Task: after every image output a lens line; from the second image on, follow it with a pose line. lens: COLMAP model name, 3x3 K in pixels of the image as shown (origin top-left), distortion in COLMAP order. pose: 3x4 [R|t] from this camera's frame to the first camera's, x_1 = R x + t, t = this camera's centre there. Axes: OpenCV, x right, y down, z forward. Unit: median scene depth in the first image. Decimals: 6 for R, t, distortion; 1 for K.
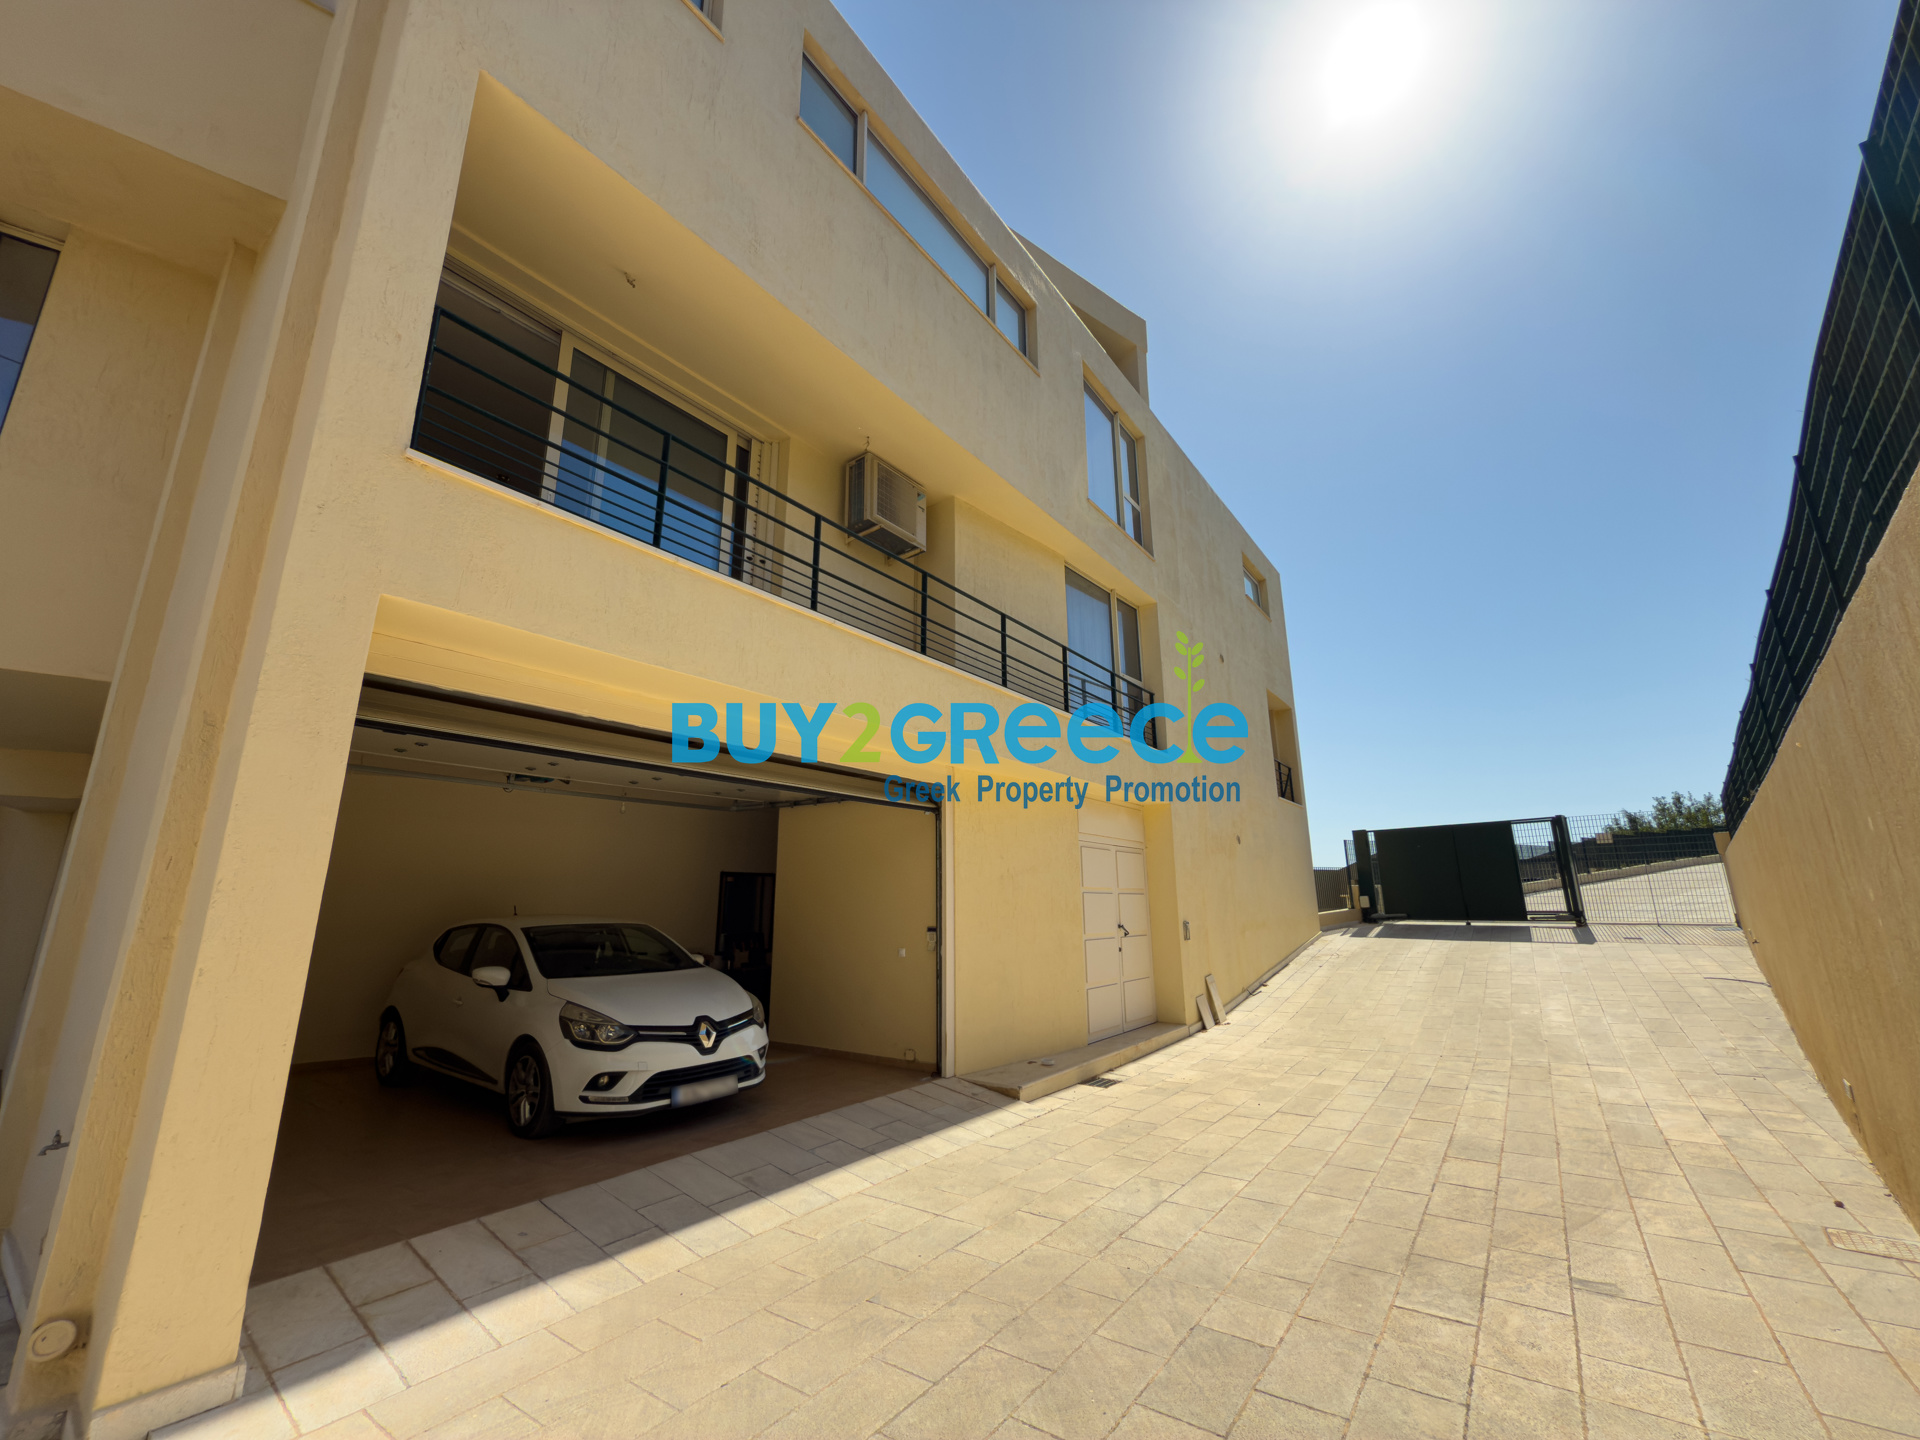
lens RADIAL K [[769.2, 0, 963.1], [0, 769.2, 714.6], [0, 0, 1]] dist [-0.000345, -0.000129]
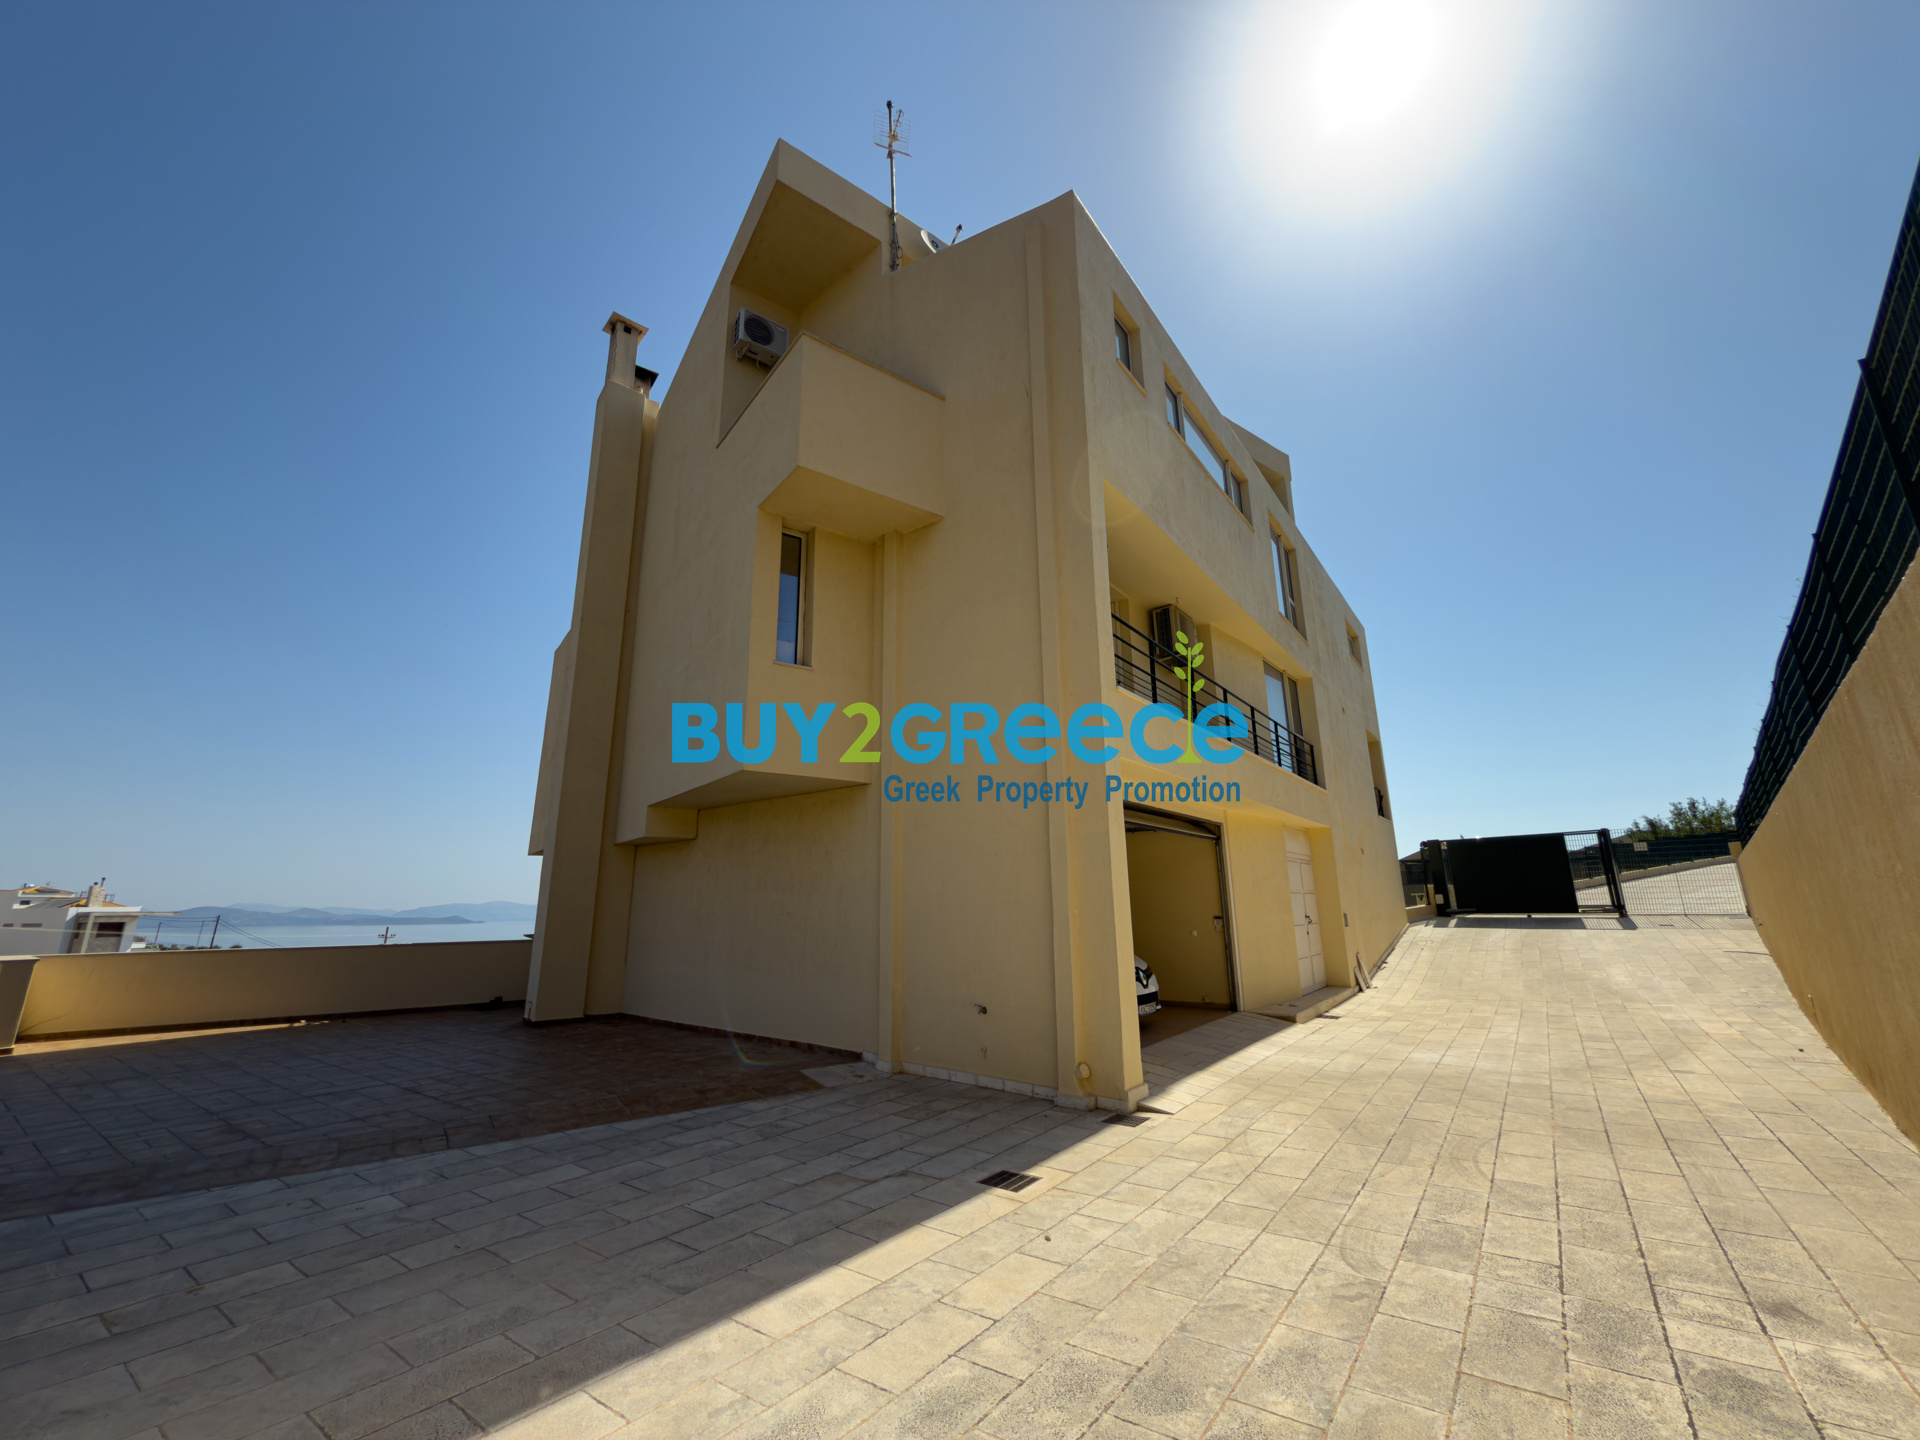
lens RADIAL K [[769.2, 0, 963.1], [0, 769.2, 714.6], [0, 0, 1]] dist [-0.000345, -0.000129]
pose [[0.999947, -0.008311, -0.006116, -0.300540], [0.008298, 0.999963, -0.002092, -0.070210], [0.006133, 0.002042, 0.999979, -0.300239]]
